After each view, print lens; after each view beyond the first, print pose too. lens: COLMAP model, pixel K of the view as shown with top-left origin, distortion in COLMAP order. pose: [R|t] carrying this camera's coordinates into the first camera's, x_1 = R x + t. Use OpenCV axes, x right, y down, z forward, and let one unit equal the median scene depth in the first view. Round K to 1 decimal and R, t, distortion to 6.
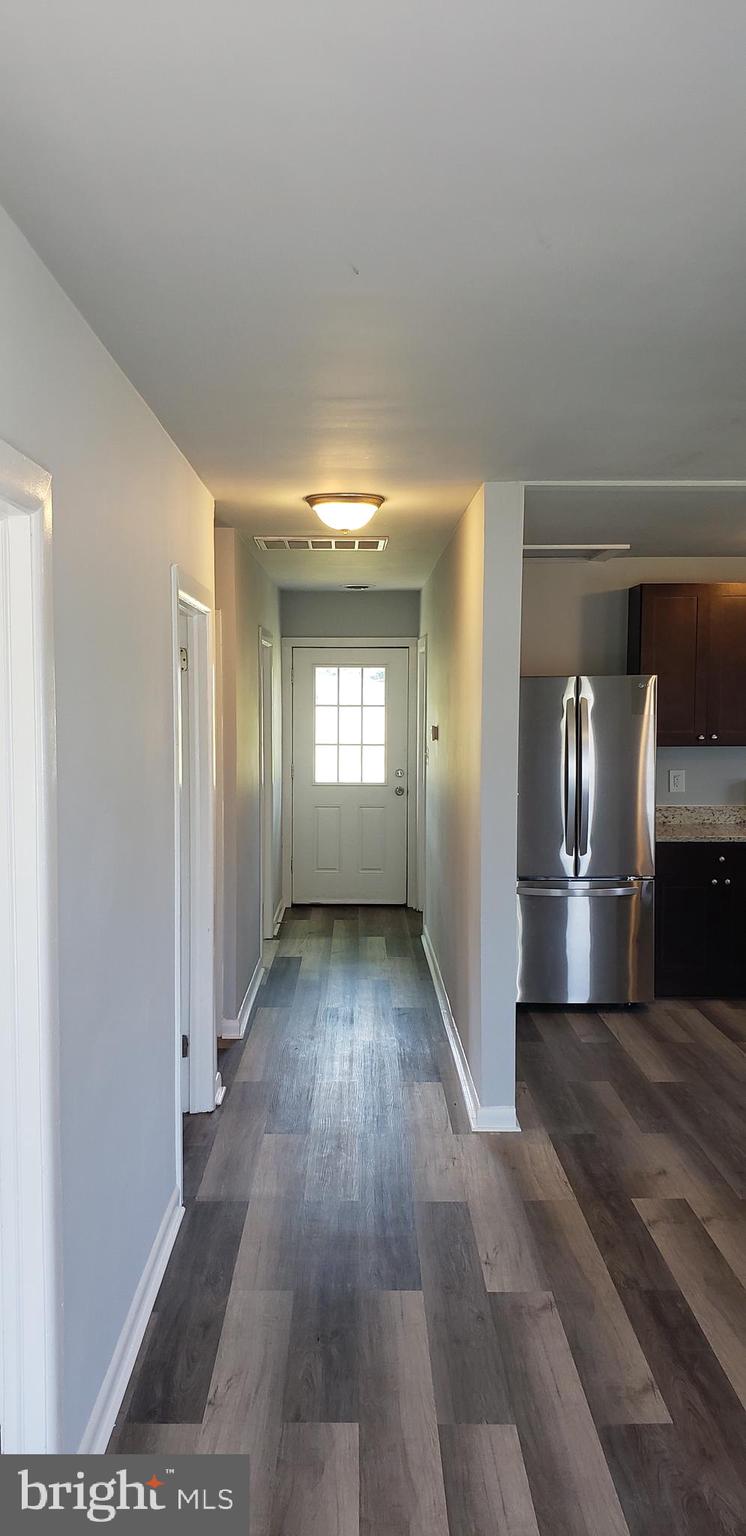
lens RADIAL K [[1202.5, 0, 368.0], [0, 1202.5, 759.3], [0, 0, 1]] dist [0.023778, -0.005408]
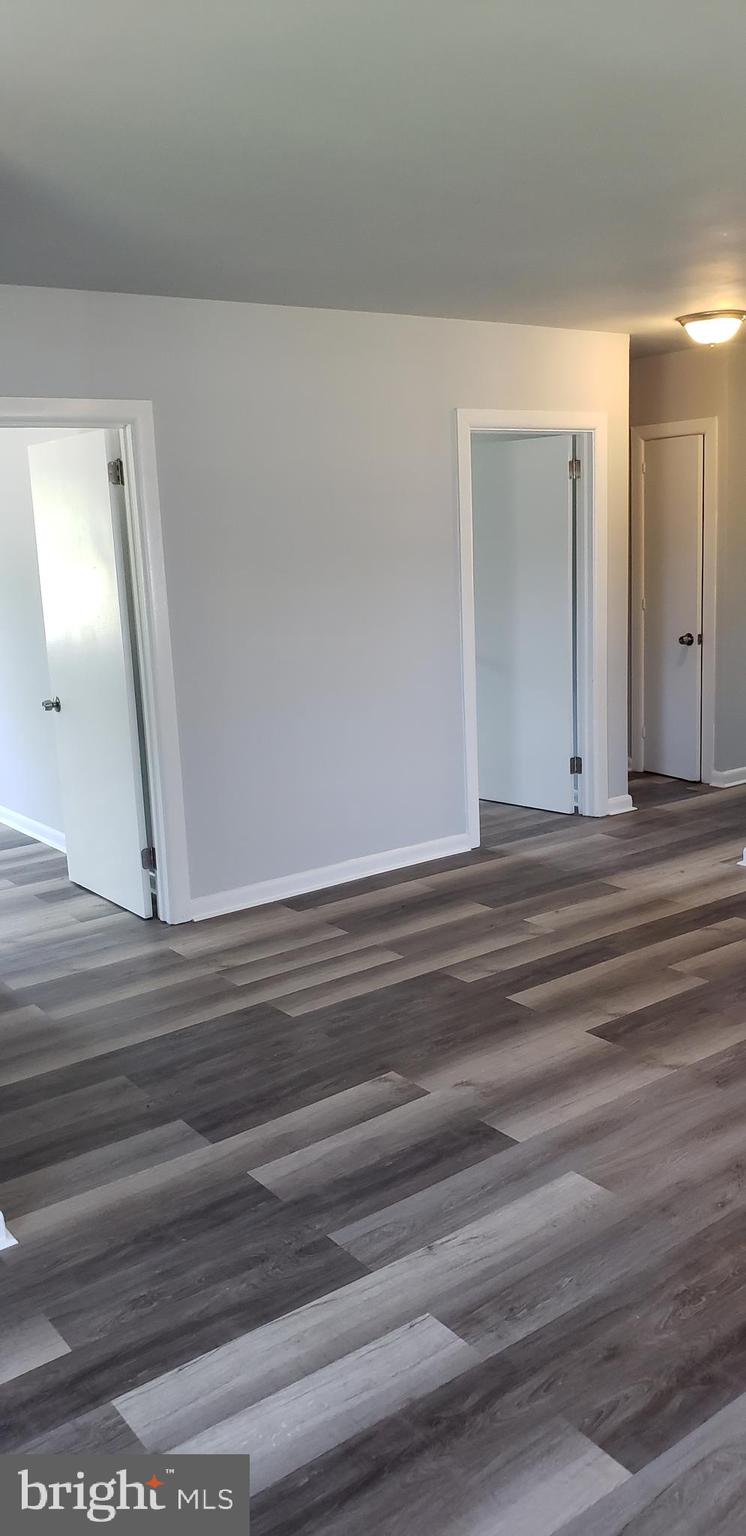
lens RADIAL K [[1202.5, 0, 368.0], [0, 1202.5, 759.3], [0, 0, 1]] dist [0.023778, -0.005408]
pose [[0.587604, 0.127219, -0.799085, 0.801470], [0.002116, 0.987318, 0.158743, 0.017716], [0.809146, -0.094968, 0.579882, 0.027906]]
